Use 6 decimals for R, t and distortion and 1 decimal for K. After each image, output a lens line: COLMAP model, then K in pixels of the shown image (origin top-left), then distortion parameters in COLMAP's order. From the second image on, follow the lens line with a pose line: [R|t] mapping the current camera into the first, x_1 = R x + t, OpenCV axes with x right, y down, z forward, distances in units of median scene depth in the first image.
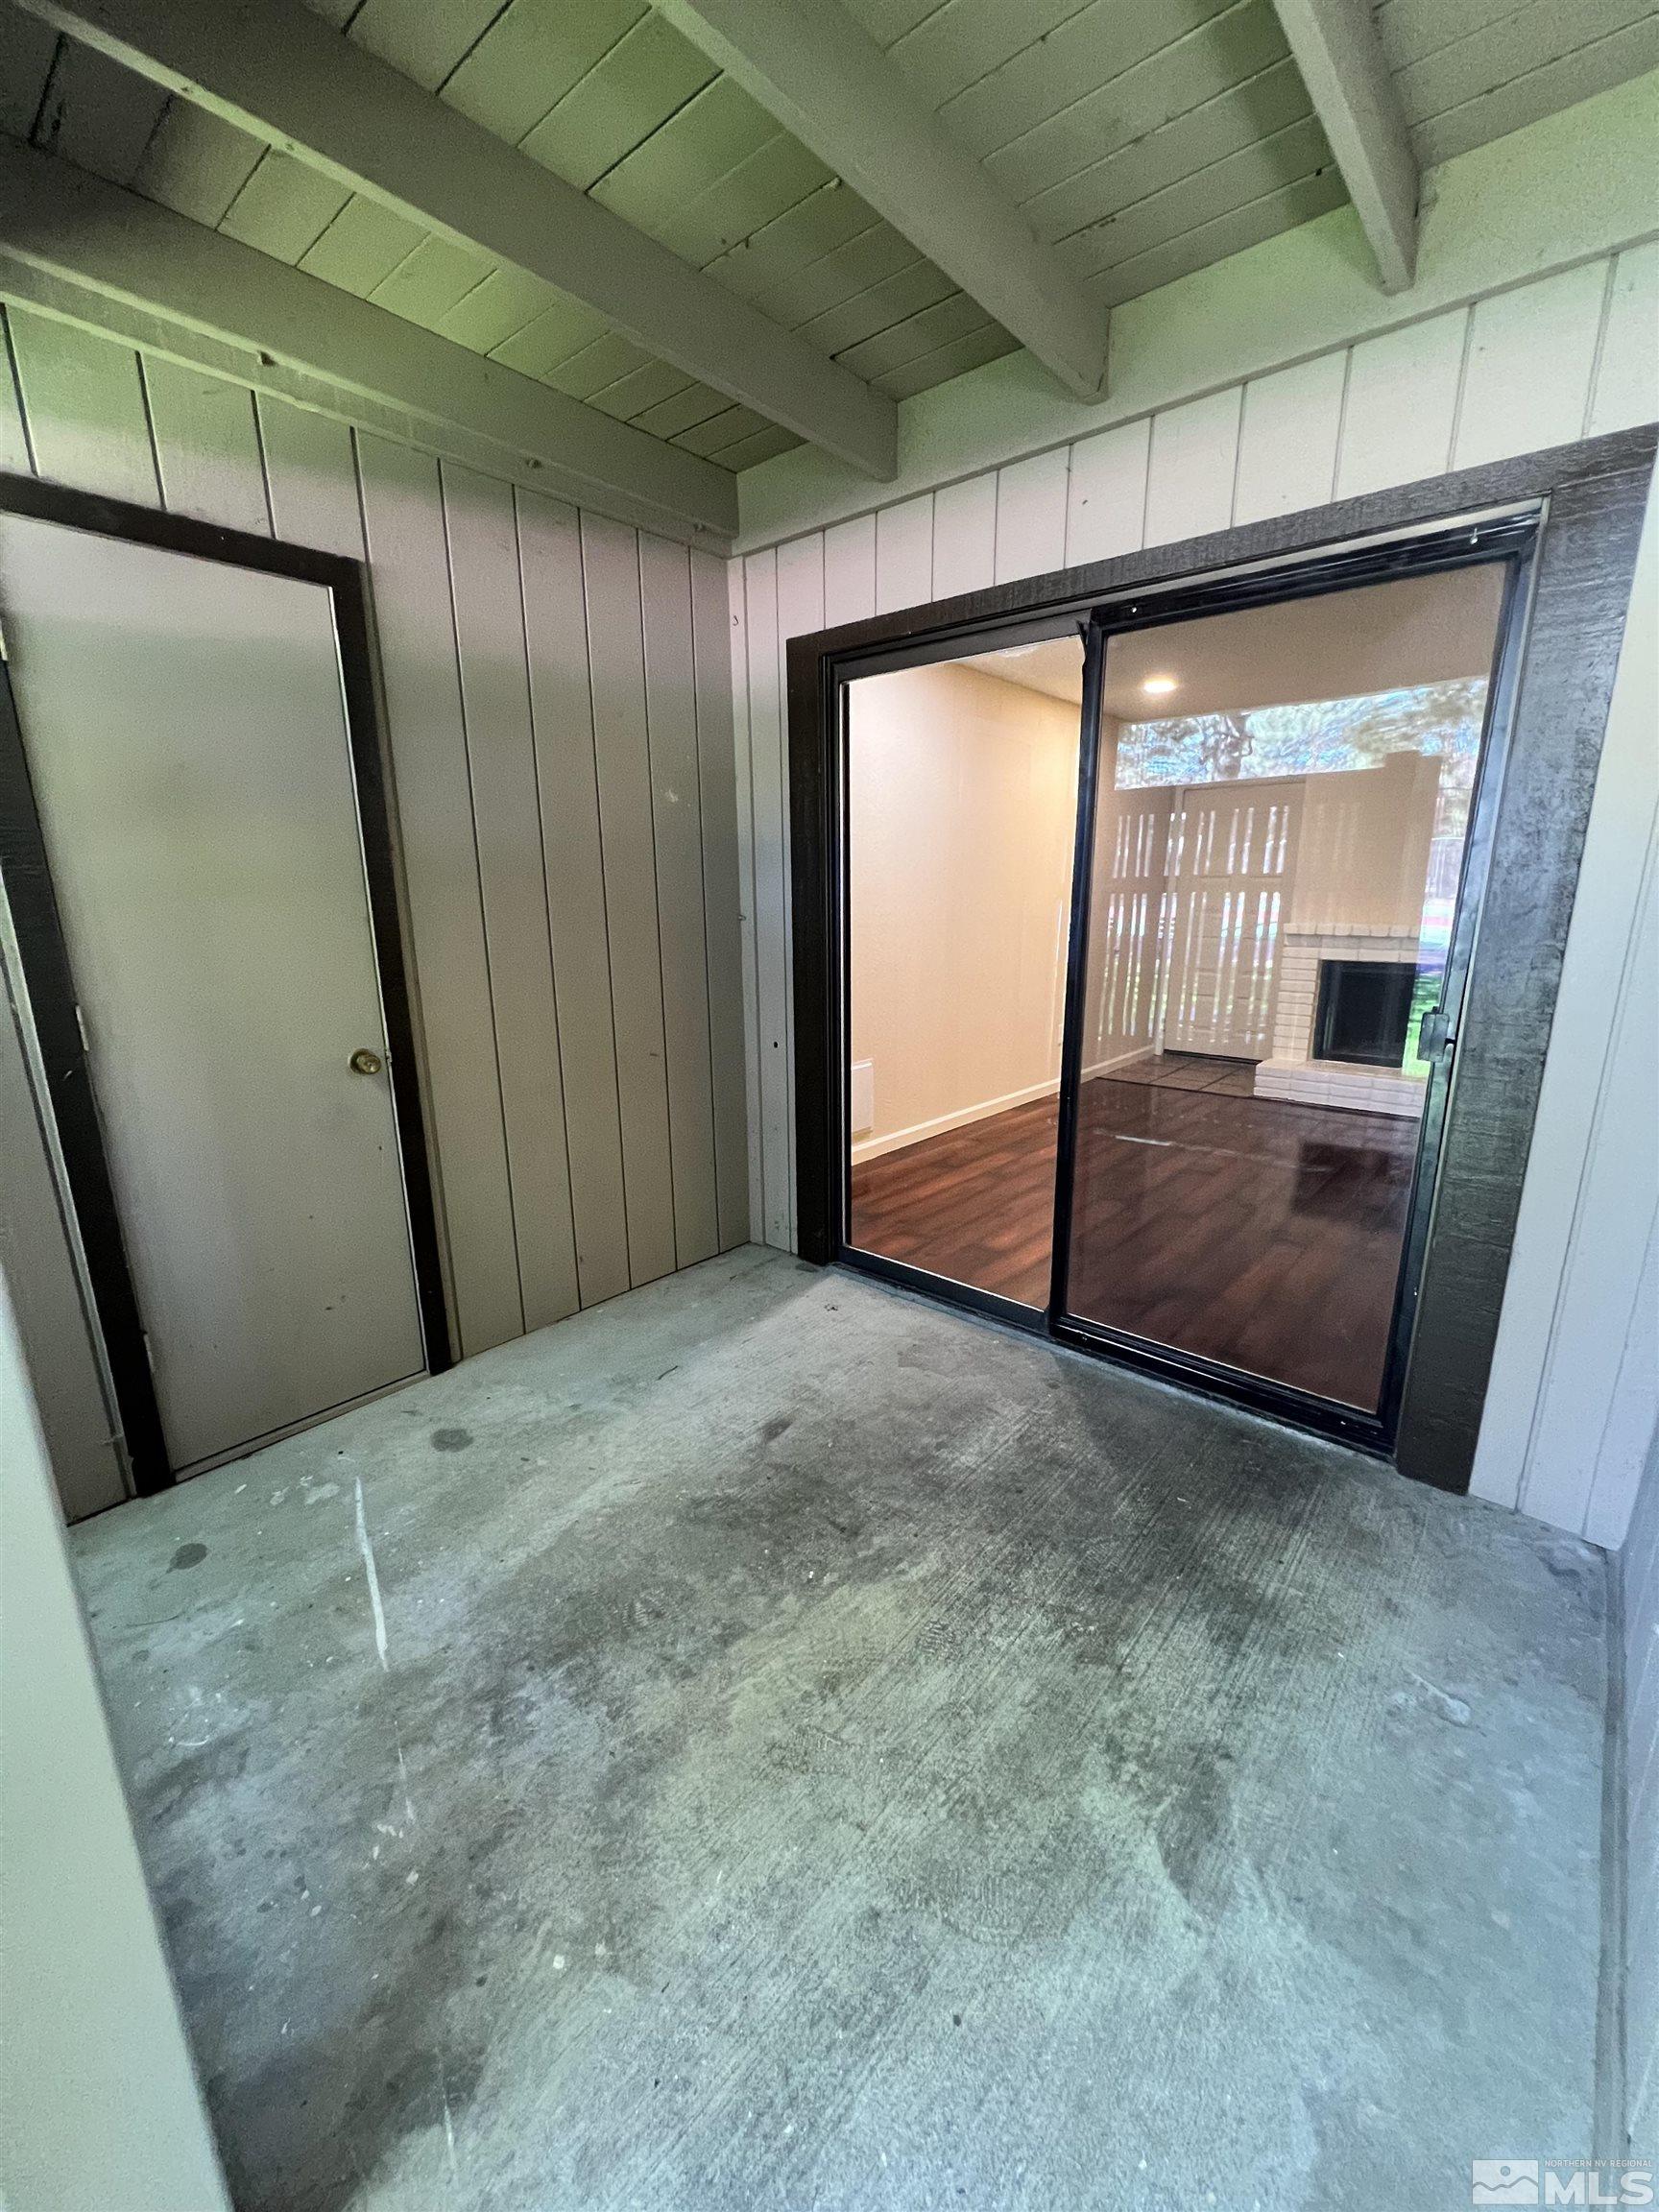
lens RADIAL K [[888.9, 0, 830.8], [0, 888.9, 1102.3], [0, 0, 1]] dist [0.000275, -0.000352]
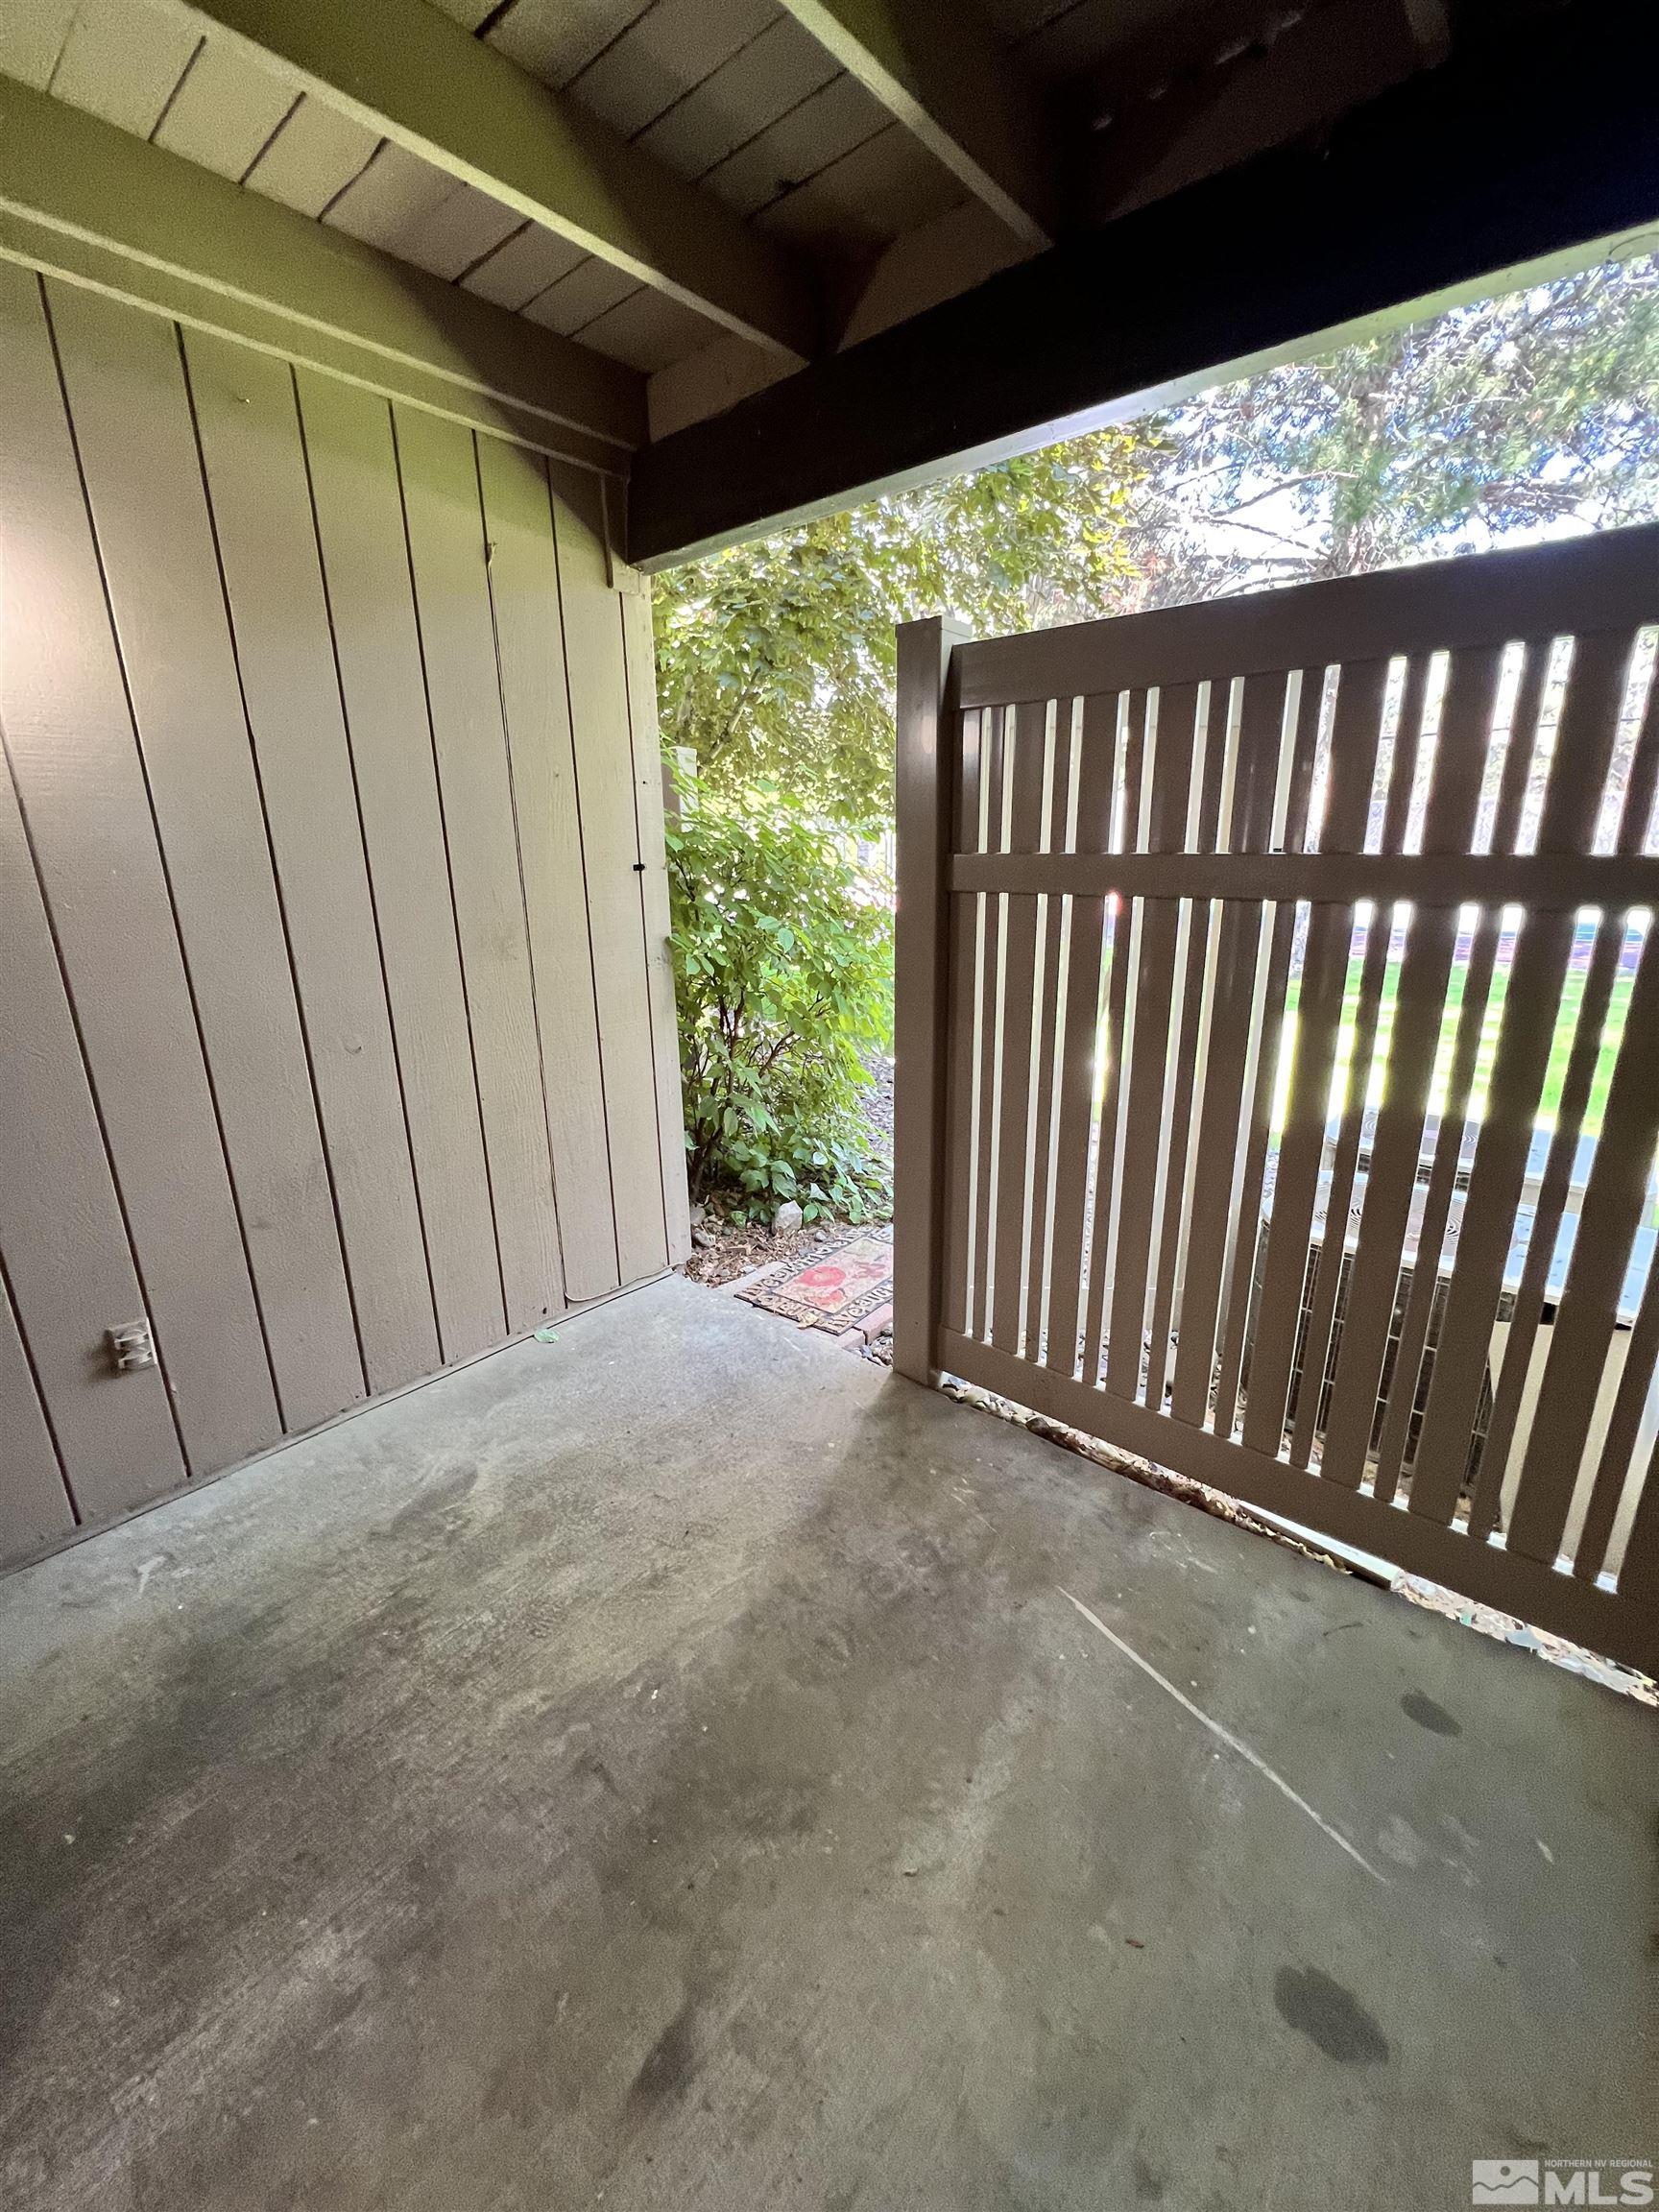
lens RADIAL K [[888.9, 0, 828.8], [0, 888.9, 1101.7], [0, 0, 1]] dist [0.000275, -0.000352]
pose [[-0.999678, 0.025326, -0.001636, -0.167575], [0.021228, 0.869743, 0.493048, -0.315018], [0.013910, 0.492854, -0.870001, 1.209012]]
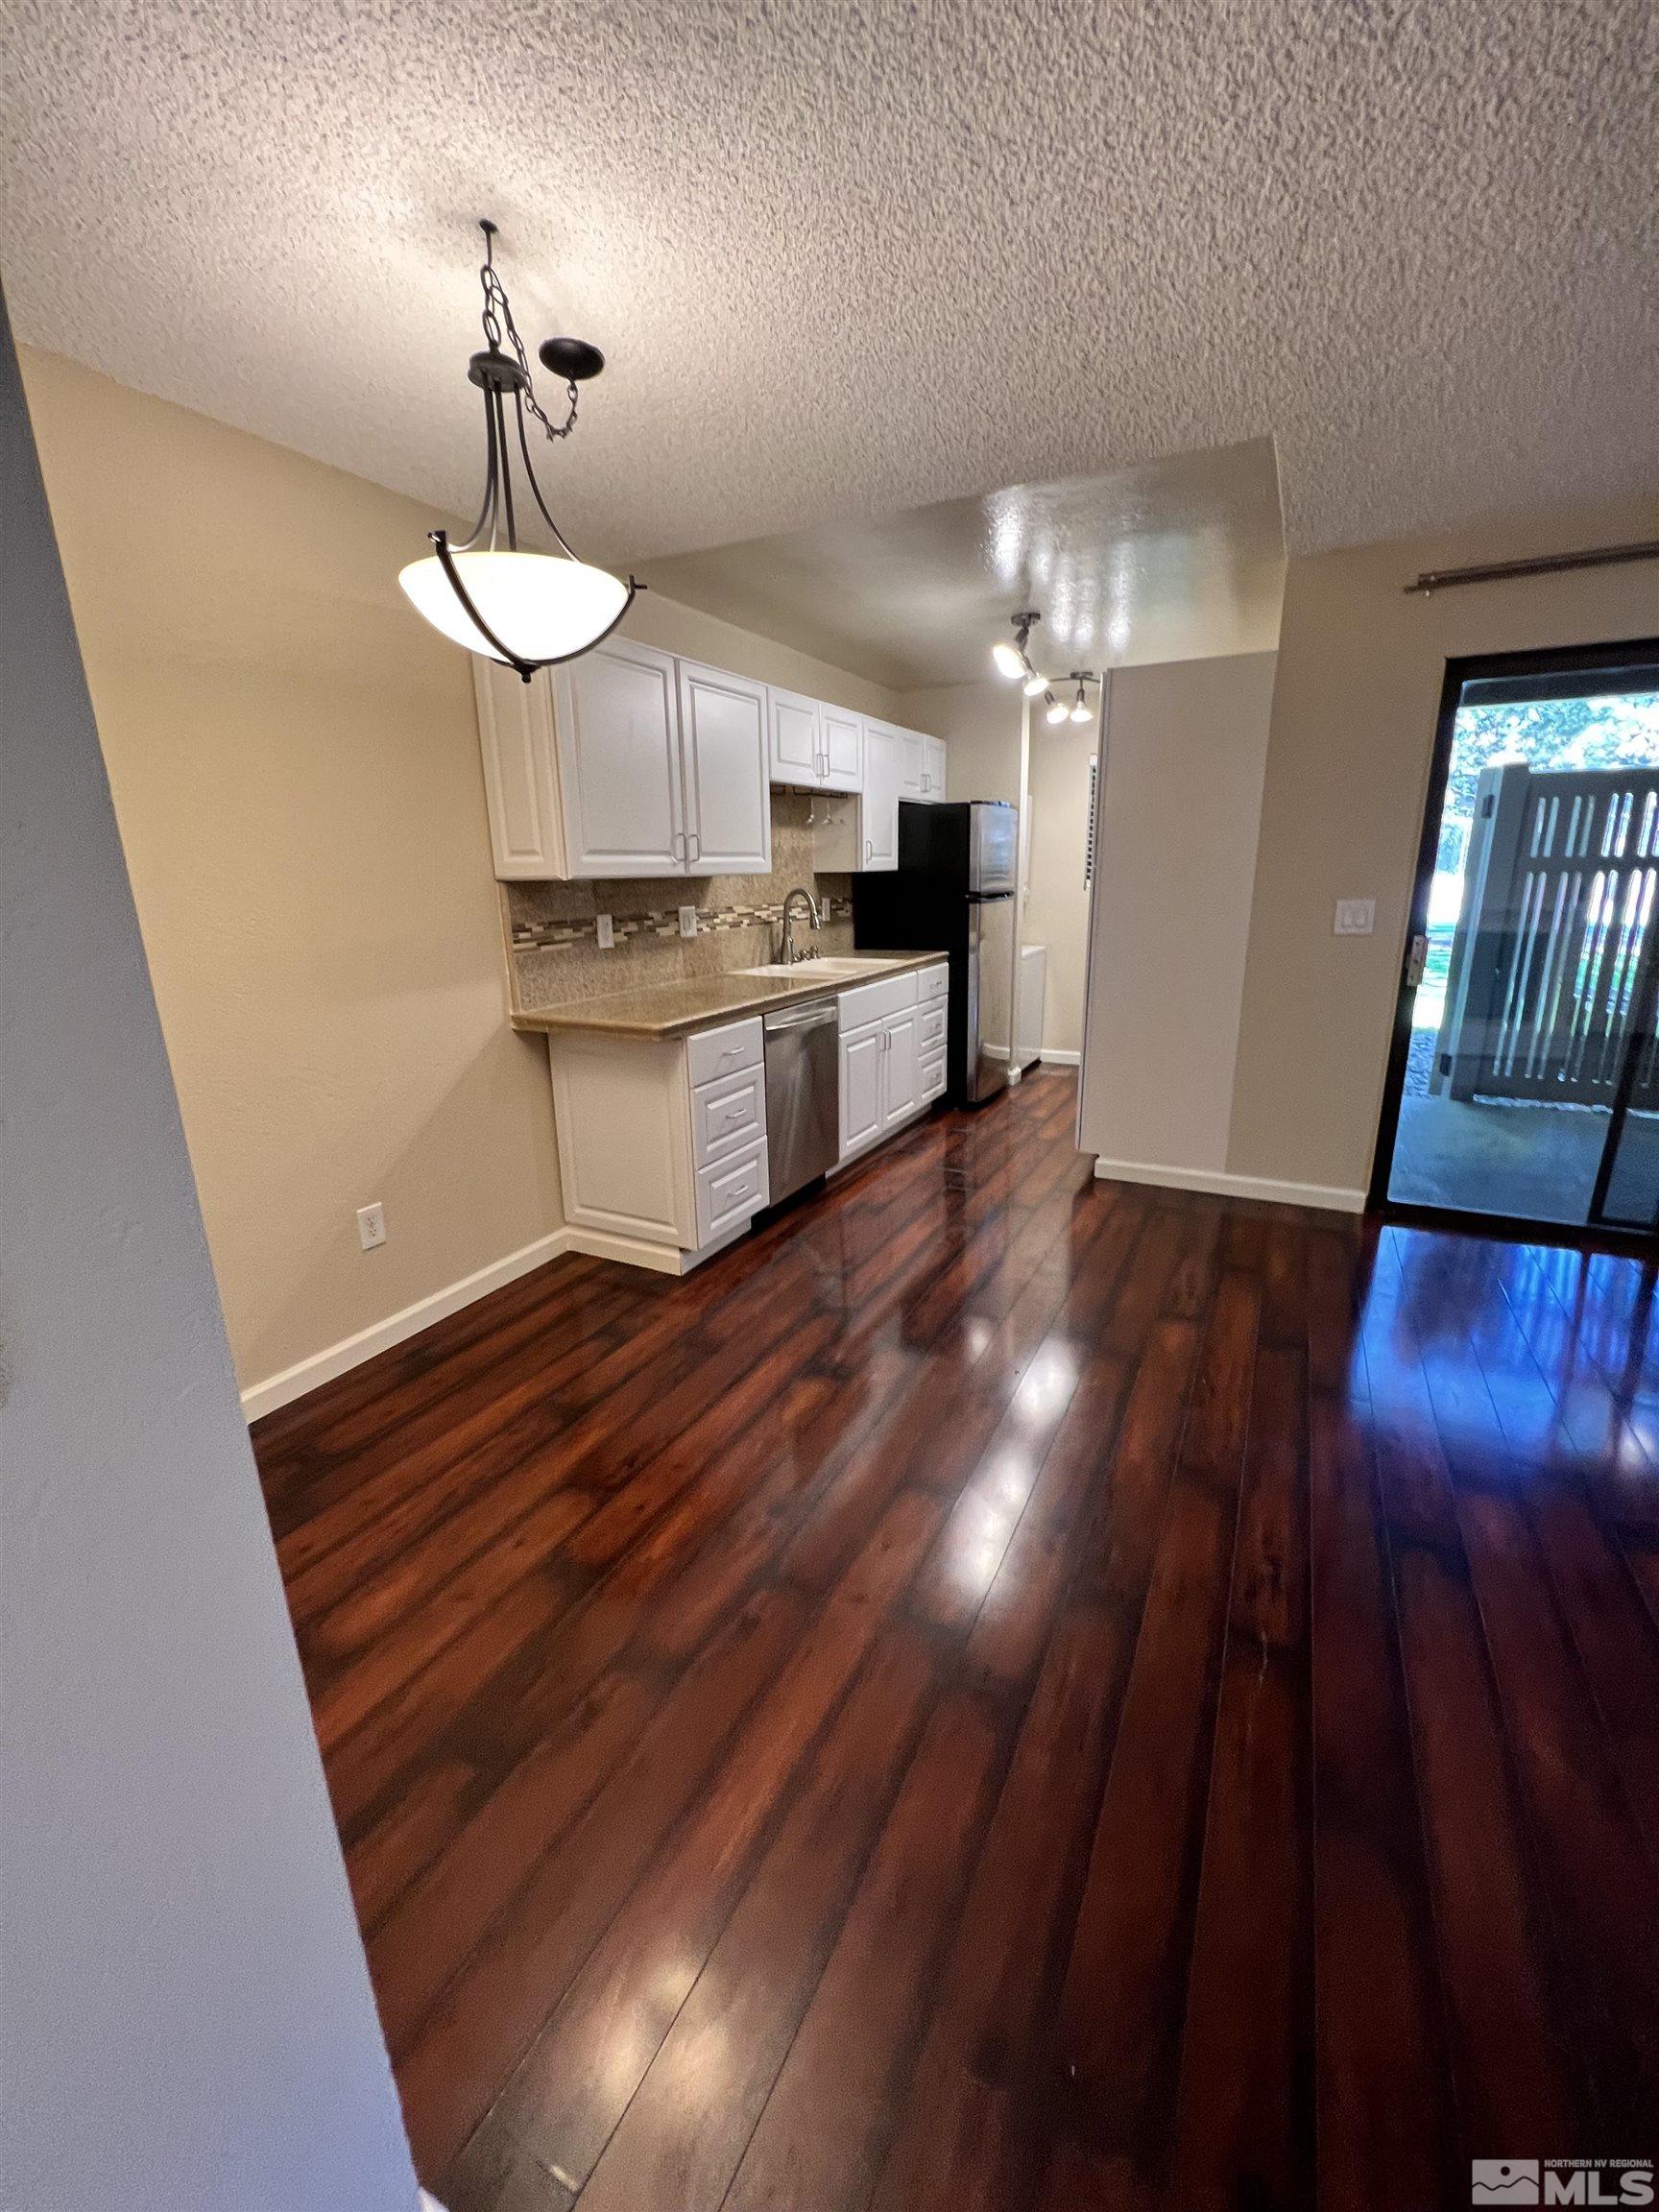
lens RADIAL K [[888.9, 0, 840.0], [0, 888.9, 1102.0], [0, 0, 1]] dist [0.000275, -0.000352]
pose [[-0.968705, 0.084006, -0.233569, 2.064649], [-0.037492, 0.880673, 0.472239, -0.562987], [0.245368, 0.466217, -0.849962, 2.181696]]
